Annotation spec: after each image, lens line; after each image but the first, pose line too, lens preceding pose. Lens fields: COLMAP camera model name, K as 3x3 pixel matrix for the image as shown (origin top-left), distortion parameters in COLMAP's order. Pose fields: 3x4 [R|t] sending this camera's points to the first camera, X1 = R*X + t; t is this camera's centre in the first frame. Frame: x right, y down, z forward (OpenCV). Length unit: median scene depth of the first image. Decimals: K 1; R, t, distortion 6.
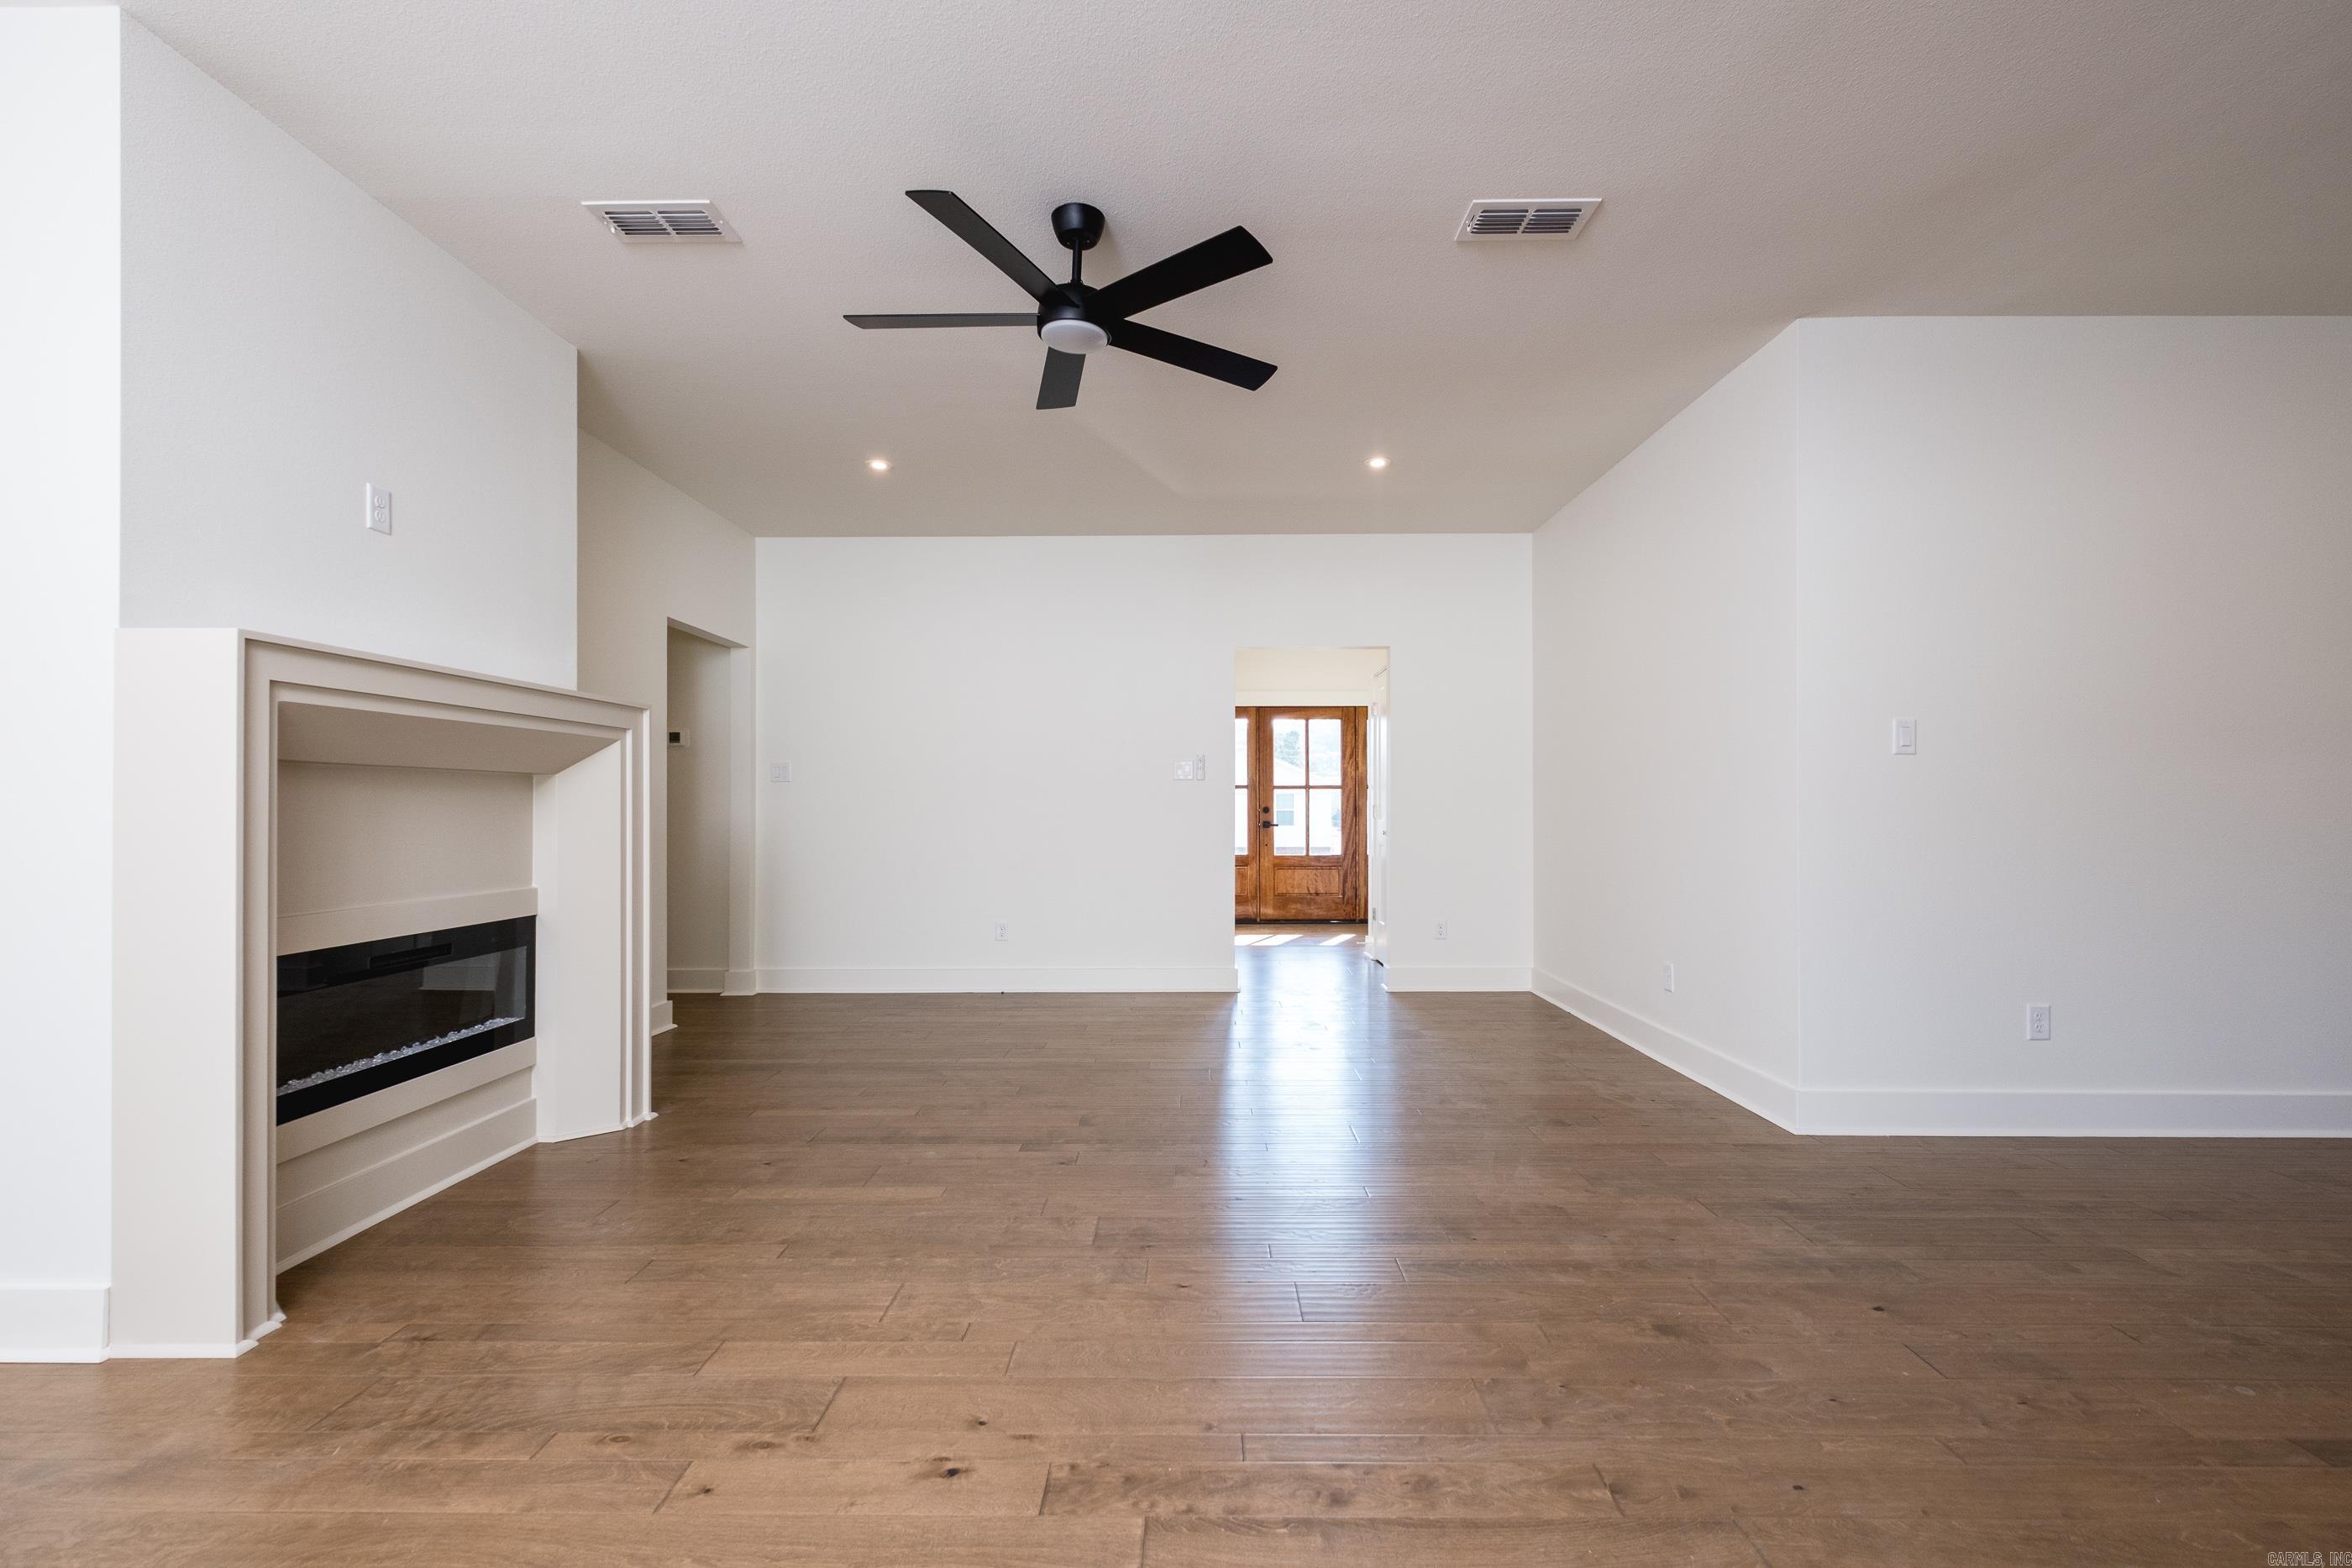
lens RADIAL K [[1012.2, 0, 1189.8], [0, 1012.2, 795.2], [0, 0, 1]] dist [0.002032, -0.000704]
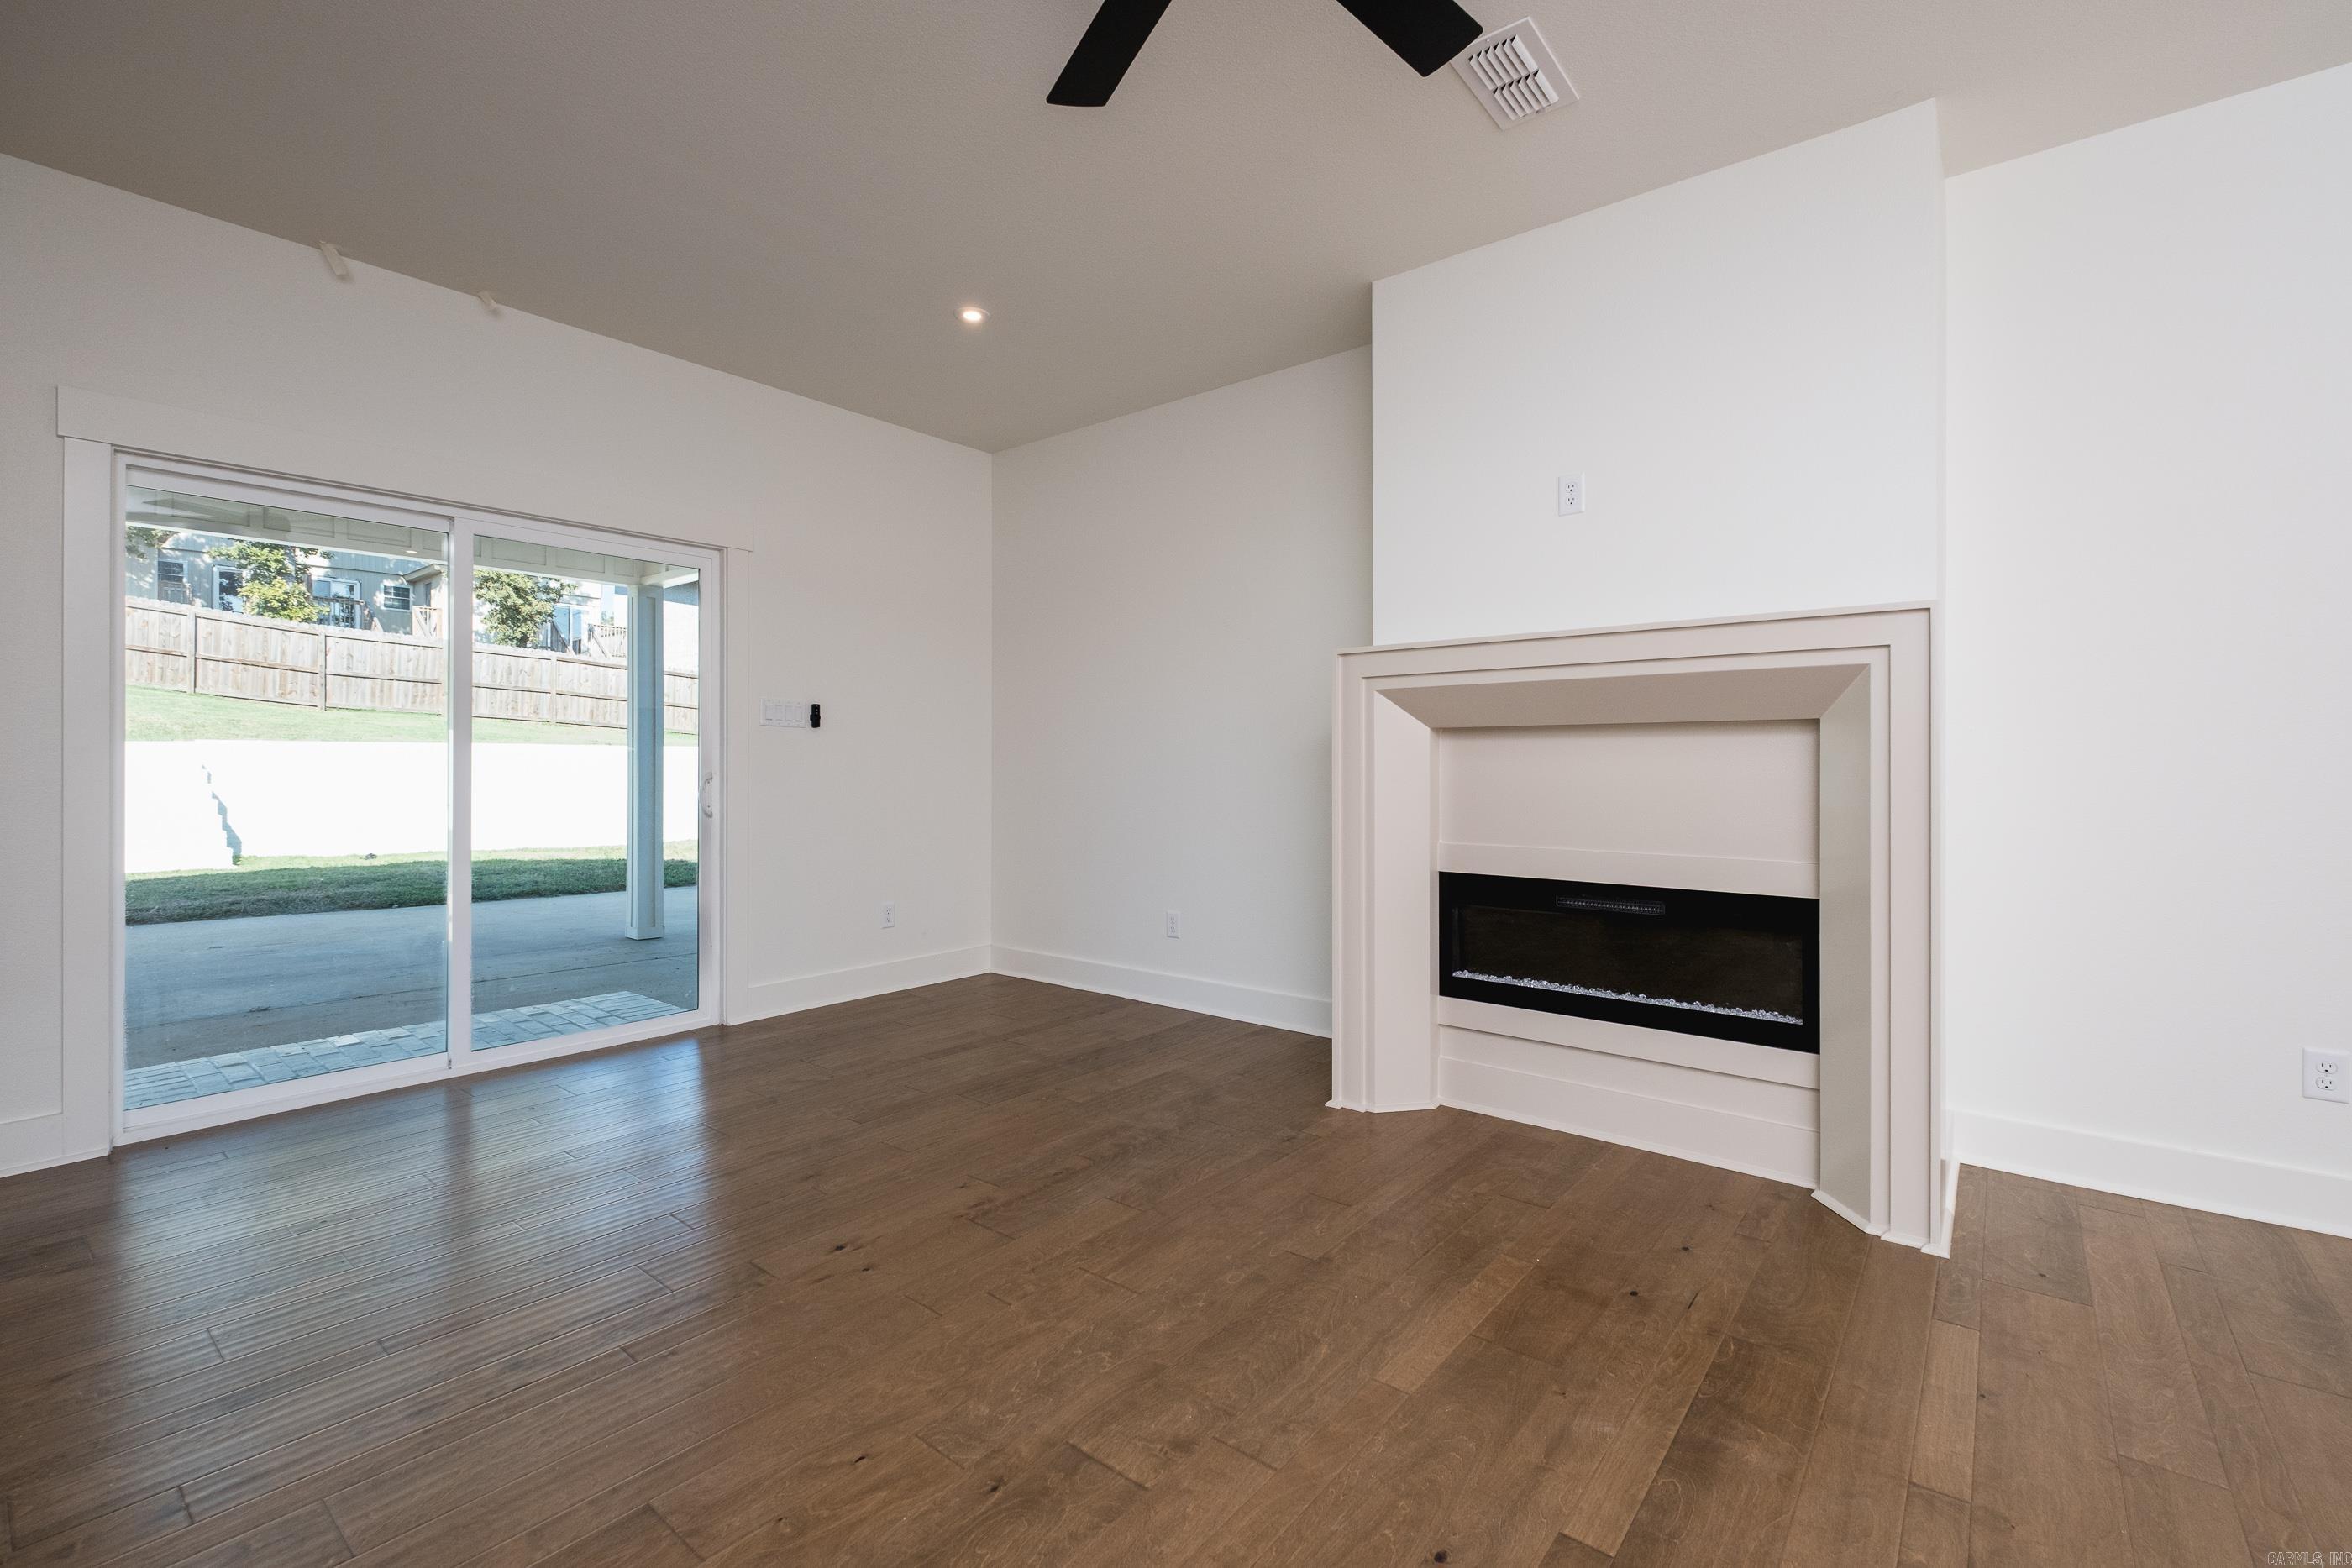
lens RADIAL K [[1012.2, 0, 1189.8], [0, 1012.2, 795.2], [0, 0, 1]] dist [0.002032, -0.000704]
pose [[-0.618176, 0.028329, -0.785529, 0.280472], [0.010491, 0.999559, 0.027791, 0.010647], [0.785970, 0.008938, -0.618200, 1.159558]]
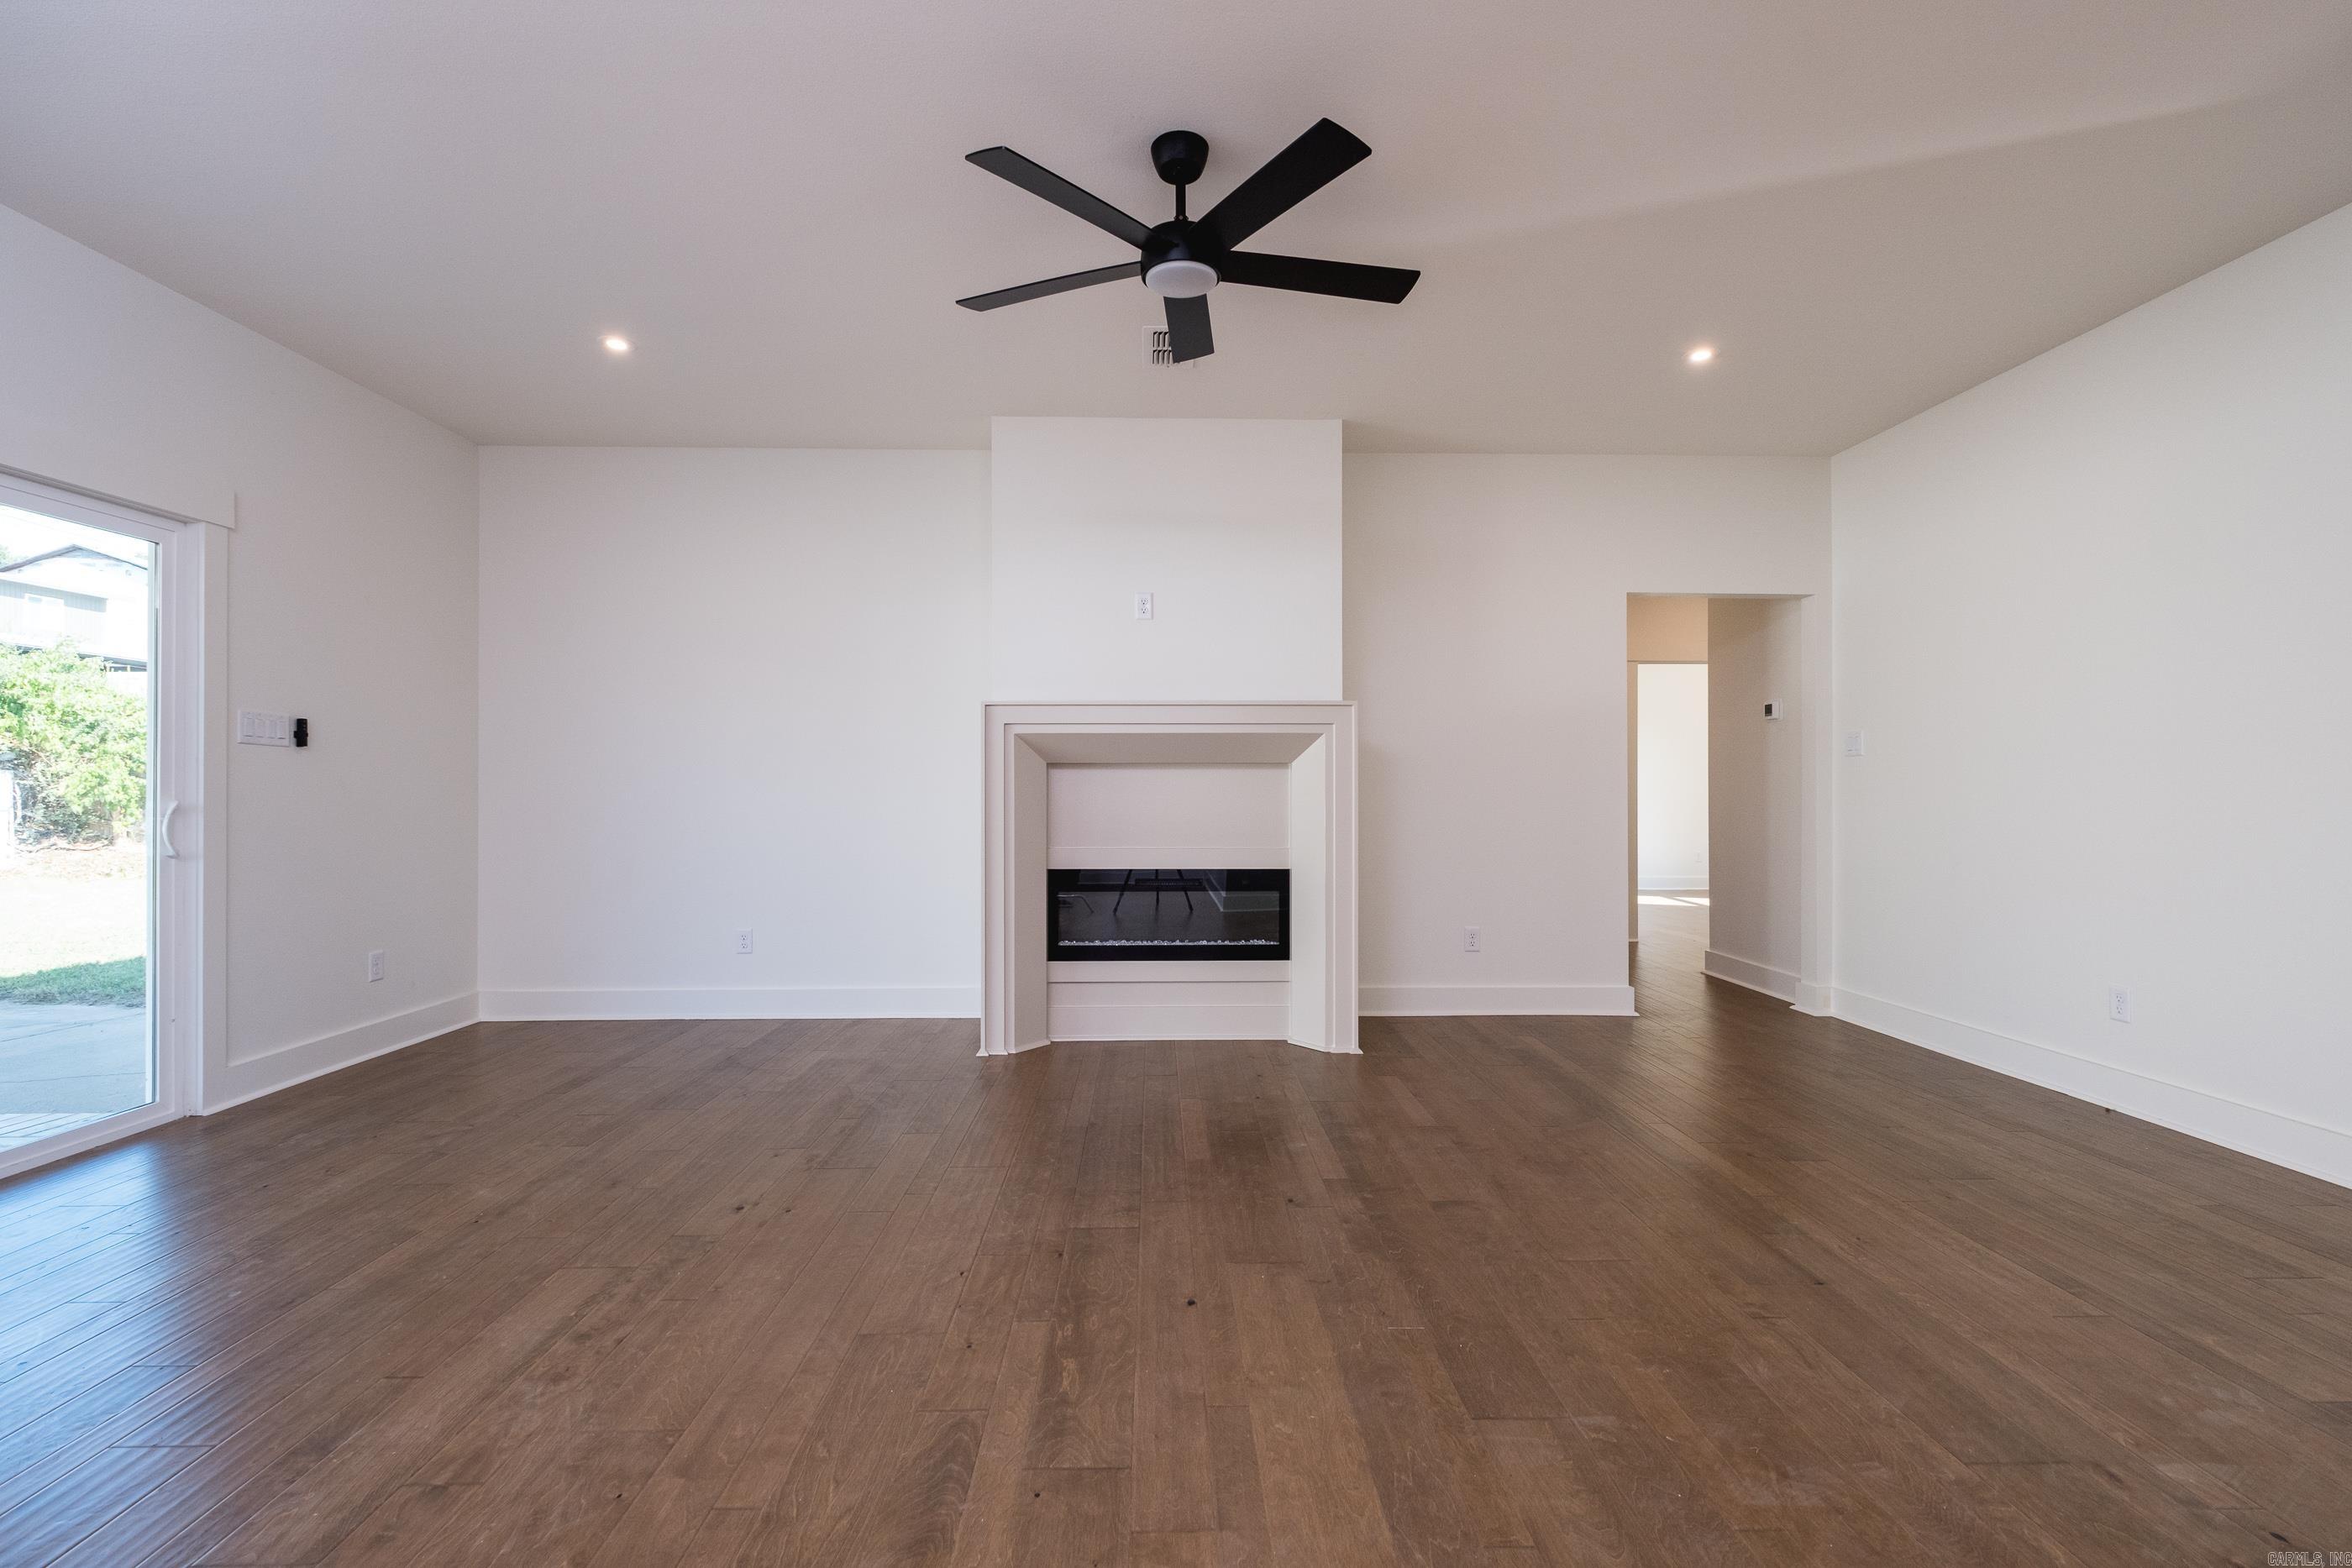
lens RADIAL K [[1016.9, 0, 1176.0], [0, 1016.9, 784.0], [0, 0, 1]] dist [0.004205, -0.003740]
pose [[0.032148, -0.000948, -0.999483, 0.723927], [0.011377, 0.999935, -0.000582, 0.006004], [0.999418, -0.011352, 0.032157, 0.857244]]
